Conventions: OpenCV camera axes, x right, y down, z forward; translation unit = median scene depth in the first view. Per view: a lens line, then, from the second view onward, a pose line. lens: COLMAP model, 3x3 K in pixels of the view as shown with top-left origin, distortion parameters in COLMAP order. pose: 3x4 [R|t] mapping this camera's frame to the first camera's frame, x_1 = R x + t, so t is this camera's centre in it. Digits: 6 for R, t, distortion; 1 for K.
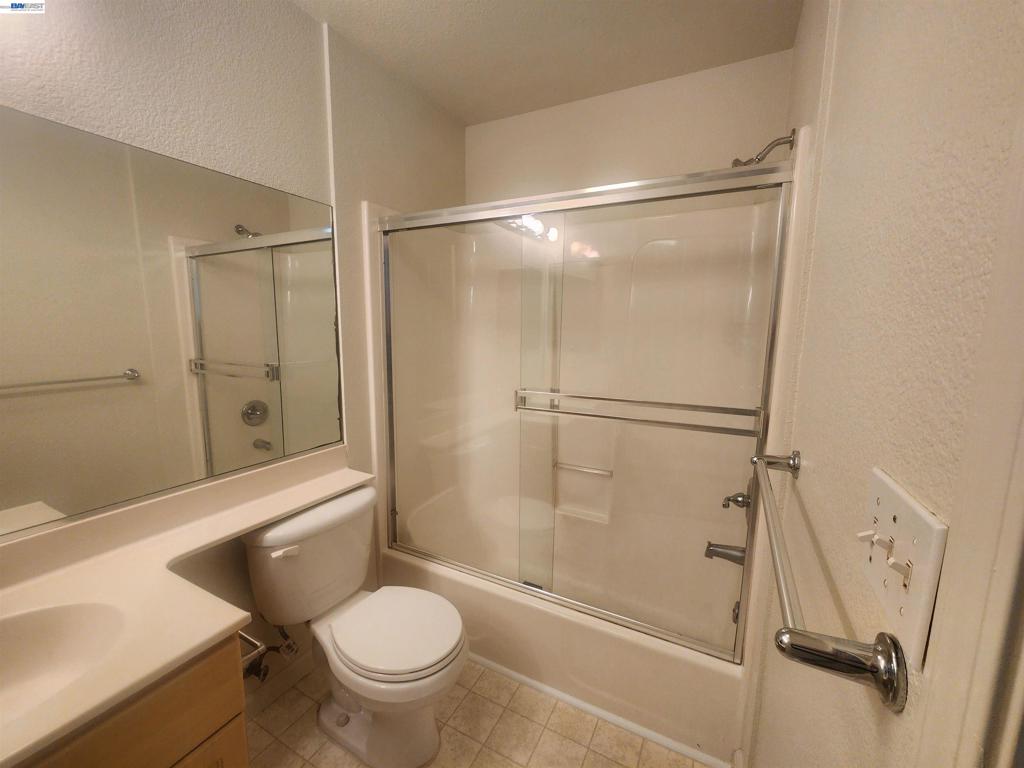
lens RADIAL K [[416.2, 0, 508.1], [0, 416.2, 384.8], [0, 0, 1]] dist [-0.006368, 0.000590]
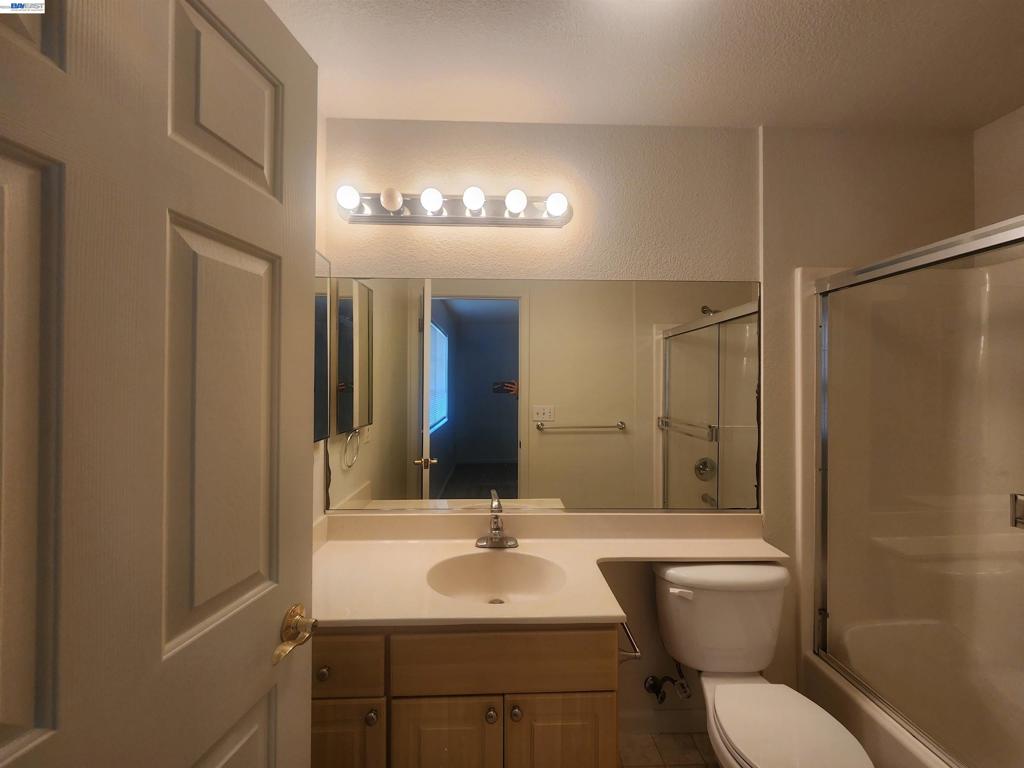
lens RADIAL K [[389.3, 0, 495.9], [0, 389.3, 386.3], [0, 0, 1]] dist [-0.001654, -0.000170]
pose [[0.479656, -0.013212, -0.877357, 0.110260], [-0.118214, 0.989798, -0.079533, -0.007103], [0.869457, 0.141864, 0.473200, -0.017144]]
